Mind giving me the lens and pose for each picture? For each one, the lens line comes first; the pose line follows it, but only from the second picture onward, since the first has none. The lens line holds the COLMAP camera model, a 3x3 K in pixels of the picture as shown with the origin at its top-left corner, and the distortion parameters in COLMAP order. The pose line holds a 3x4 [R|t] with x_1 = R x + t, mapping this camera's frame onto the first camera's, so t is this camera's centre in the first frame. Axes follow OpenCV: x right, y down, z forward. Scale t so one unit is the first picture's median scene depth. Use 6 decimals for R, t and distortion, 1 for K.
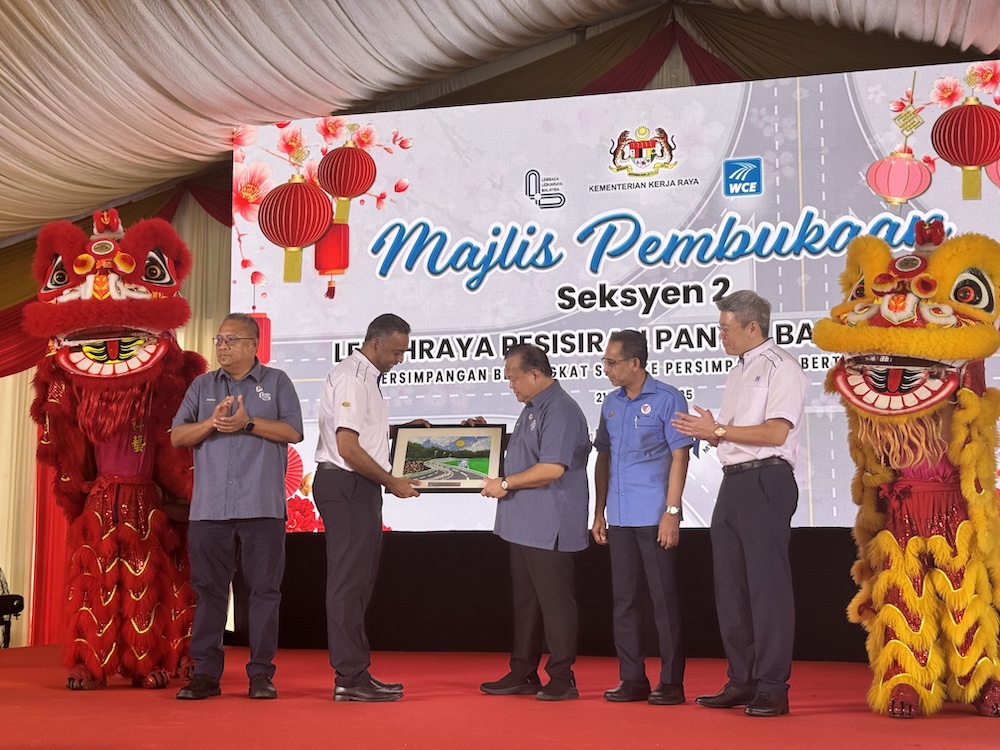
lens RADIAL K [[1381.9, 0, 497.9], [0, 1381.9, 374.6], [0, 0, 1]] dist [0.174550, -0.370899]
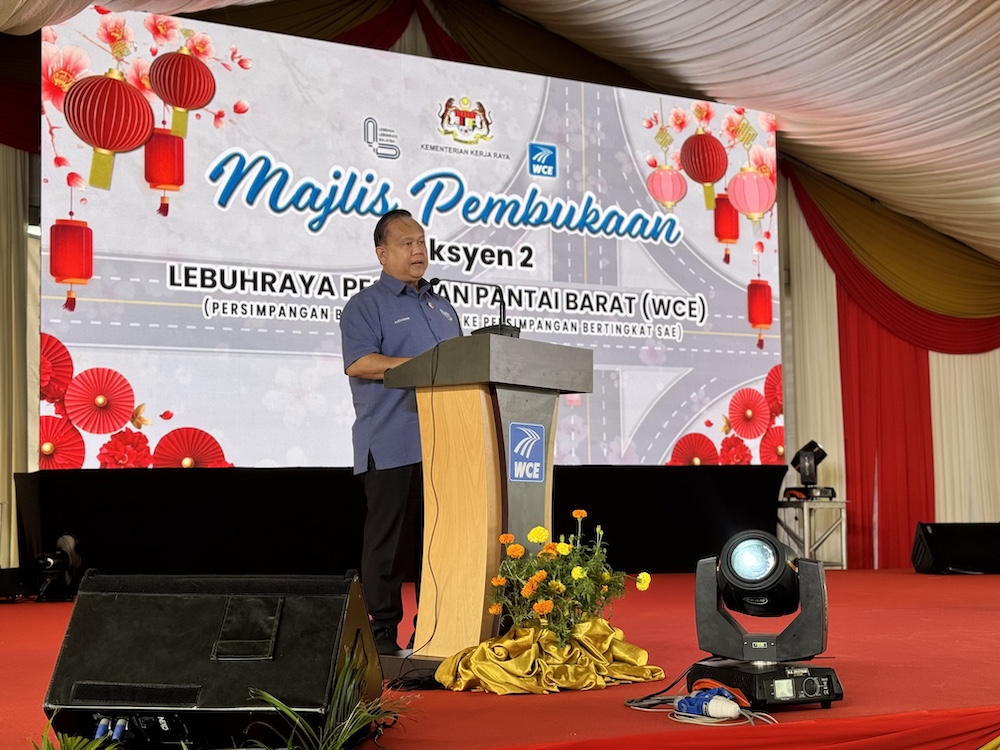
lens RADIAL K [[1381.9, 0, 497.9], [0, 1381.9, 374.6], [0, 0, 1]] dist [0.174550, -0.370899]
pose [[0.738834, 0.049105, 0.672096, -0.605317], [-0.079925, 0.996687, 0.015040, 0.019564], [-0.669131, -0.064830, 0.740311, 0.167031]]
